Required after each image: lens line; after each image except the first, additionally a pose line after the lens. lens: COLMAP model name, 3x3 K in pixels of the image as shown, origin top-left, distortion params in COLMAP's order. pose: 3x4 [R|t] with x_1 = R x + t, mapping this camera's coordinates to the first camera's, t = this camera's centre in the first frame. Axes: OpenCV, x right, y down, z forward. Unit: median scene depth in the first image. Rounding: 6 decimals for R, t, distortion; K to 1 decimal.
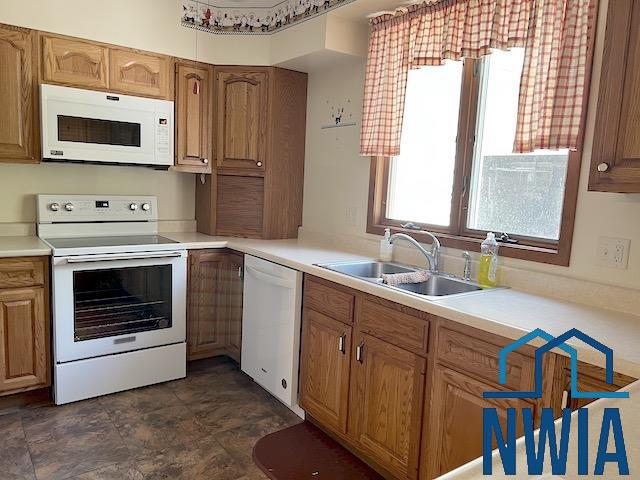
lens RADIAL K [[479.5, 0, 316.5], [0, 479.5, 239.8], [0, 0, 1]] dist [0.034870, -0.046435]
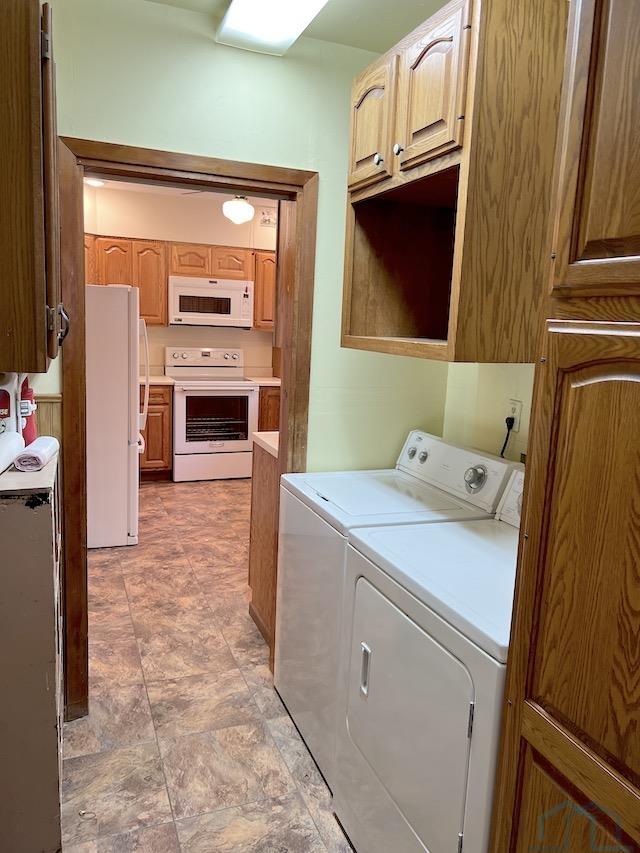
lens RADIAL K [[639.1, 0, 324.1], [0, 639.1, 422.2], [0, 0, 1]] dist [0.034870, -0.046435]
pose [[0.966426, 0.033000, -0.254816, 0.446816], [-0.027554, 0.999310, 0.024911, 0.081734], [0.255462, -0.017053, 0.966669, -0.867333]]
